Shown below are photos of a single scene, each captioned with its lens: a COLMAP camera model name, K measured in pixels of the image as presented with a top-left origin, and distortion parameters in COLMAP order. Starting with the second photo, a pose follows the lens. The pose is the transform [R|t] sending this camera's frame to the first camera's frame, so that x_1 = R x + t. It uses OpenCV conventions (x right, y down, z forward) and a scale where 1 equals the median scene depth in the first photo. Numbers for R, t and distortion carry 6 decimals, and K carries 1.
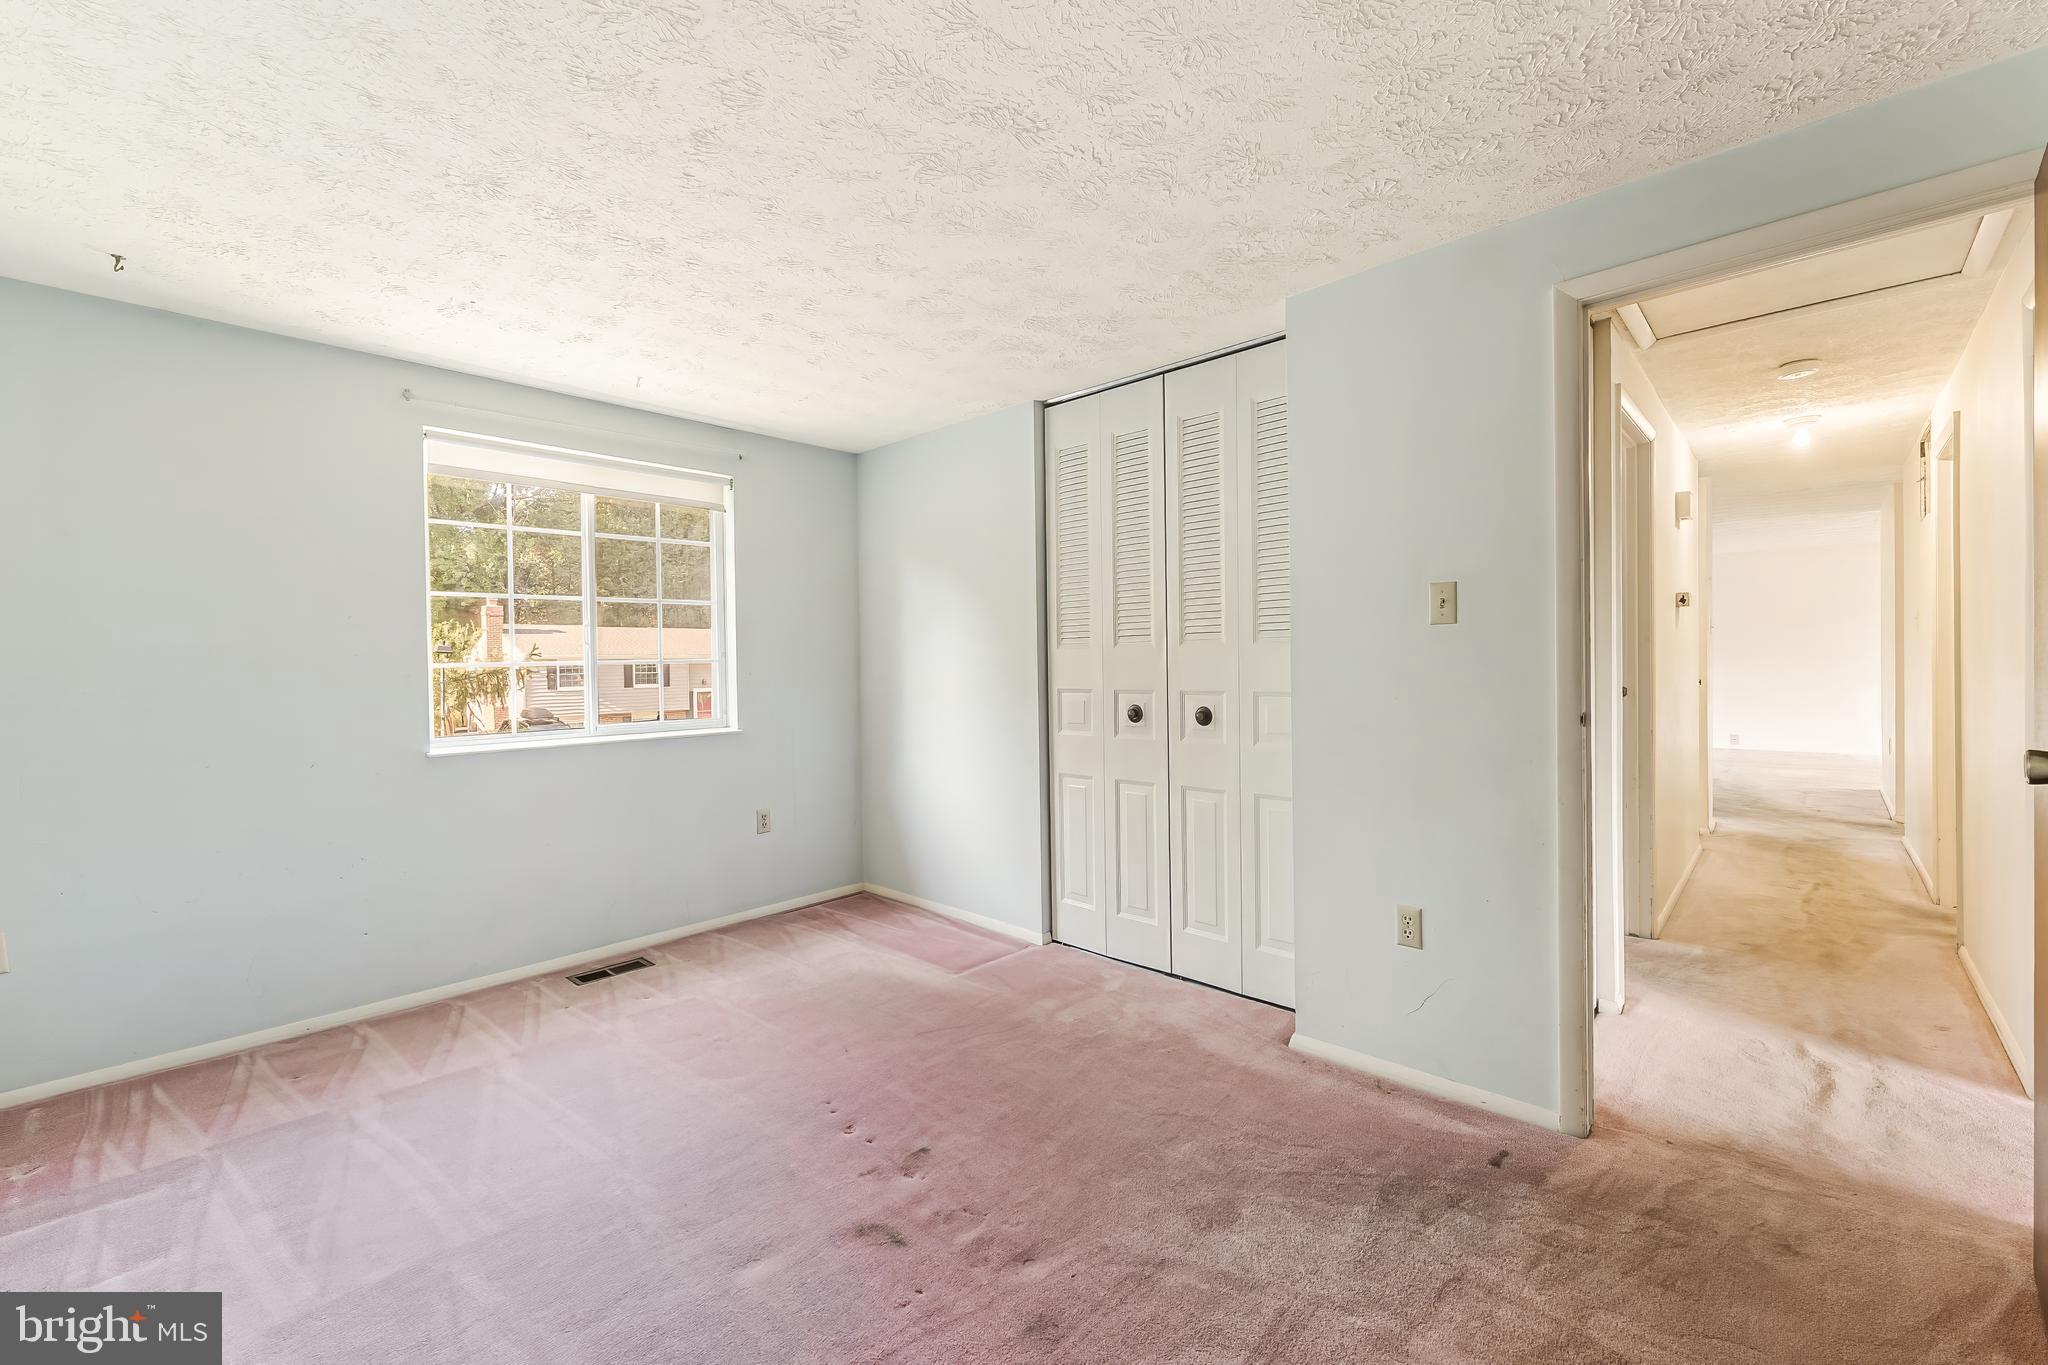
lens RADIAL K [[828.4, 0, 1006.0], [0, 828.4, 672.1], [0, 0, 1]] dist [0.005570, 0.000254]
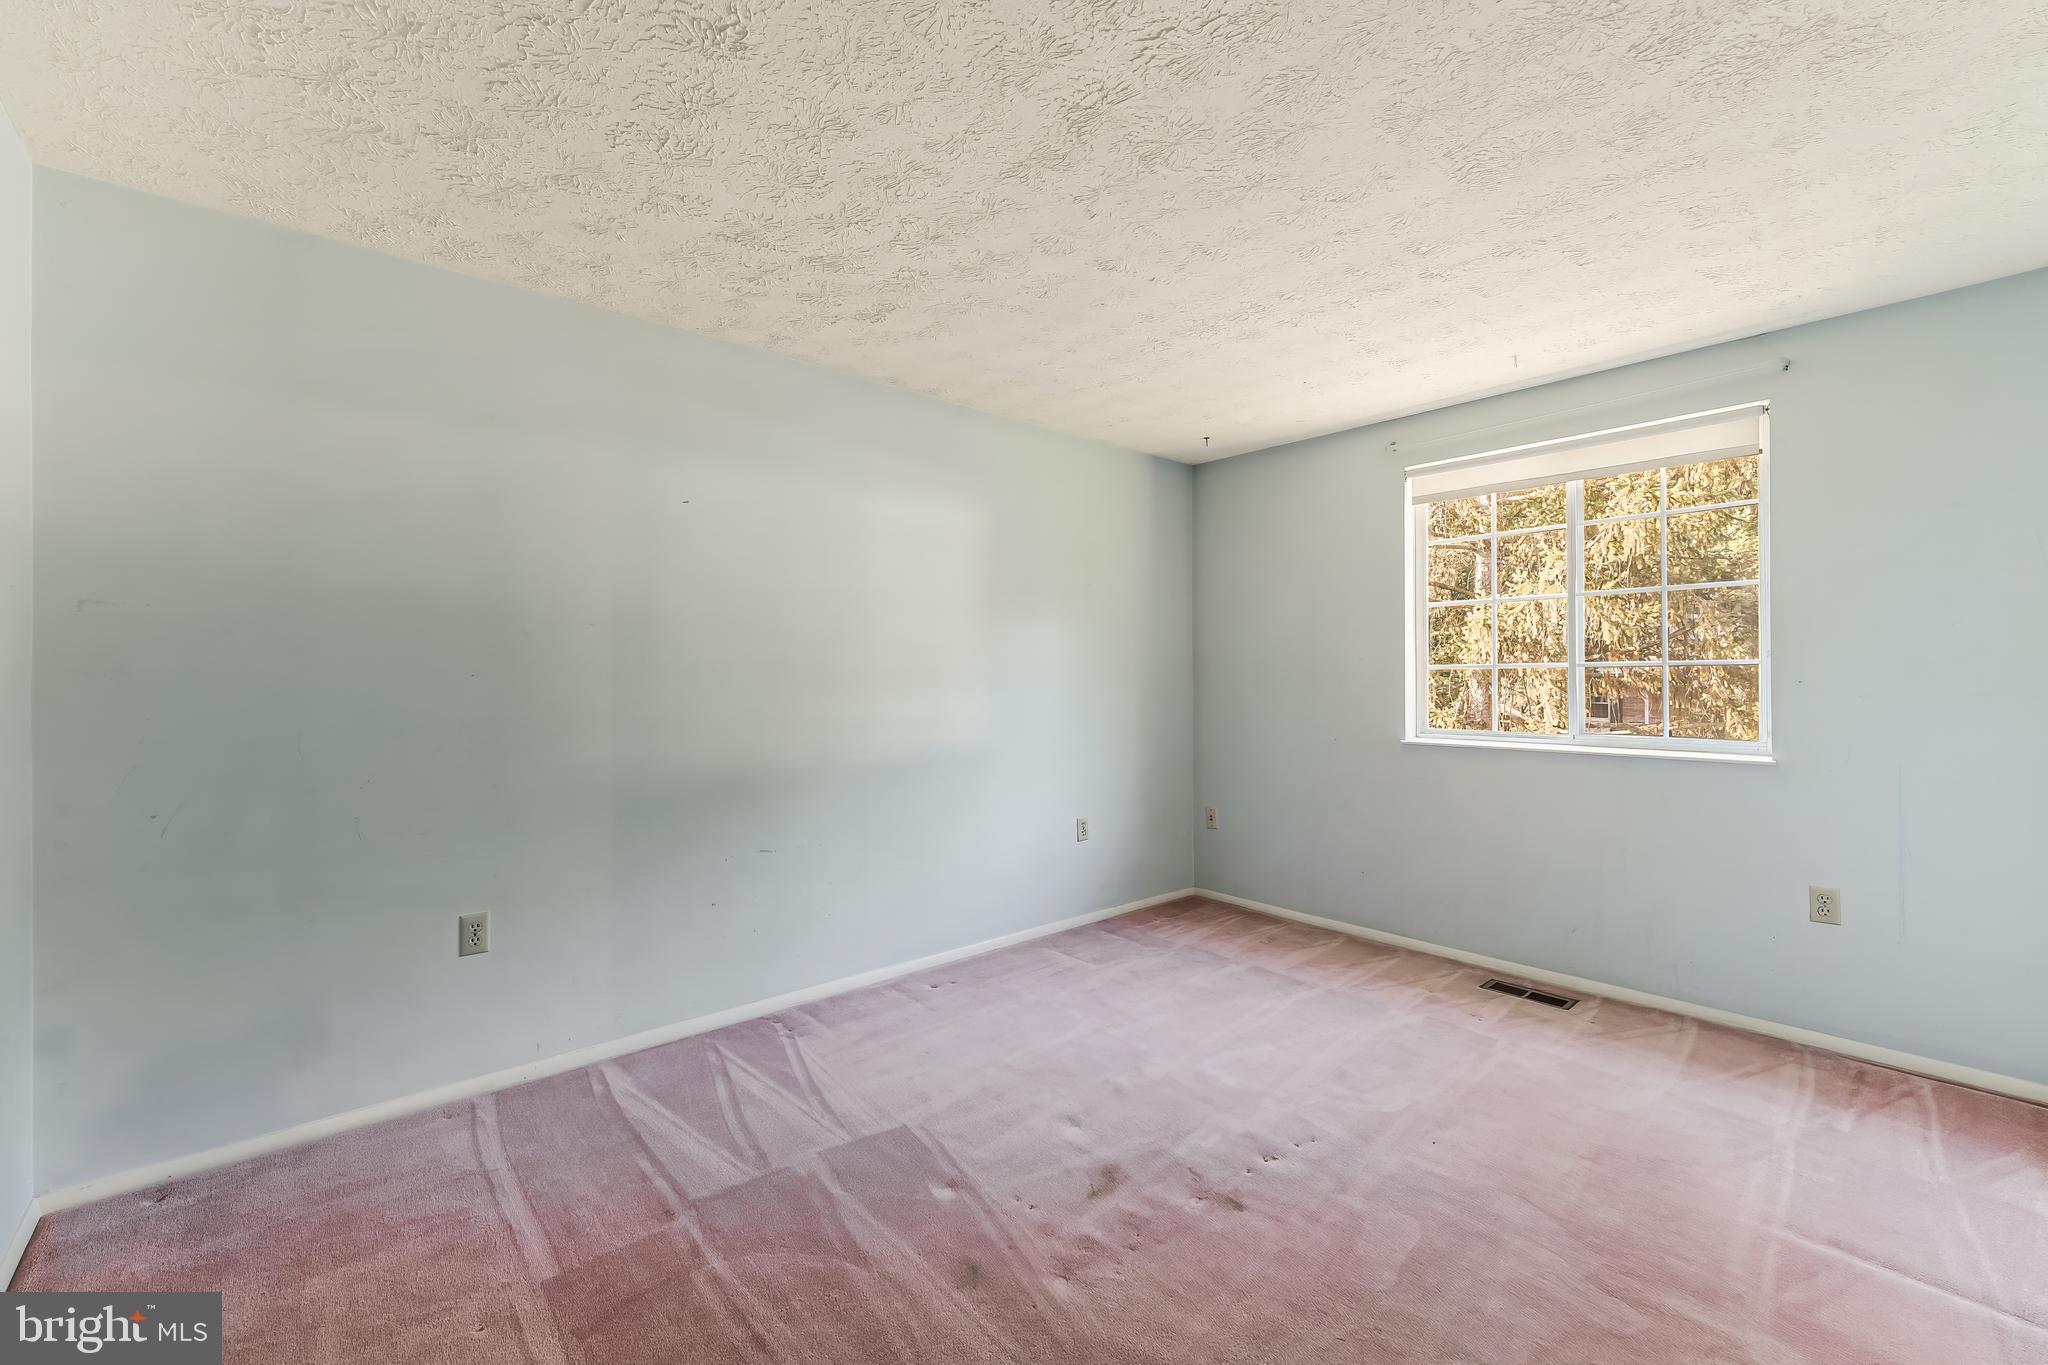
lens RADIAL K [[828.4, 0, 1035.5], [0, 828.4, 685.0], [0, 0, 1]] dist [0.005570, 0.000254]
pose [[-0.064551, 0.031018, -0.997432, 0.529280], [-0.005273, 0.999492, 0.031423, -0.017471], [0.997900, 0.007288, -0.064355, 0.541540]]
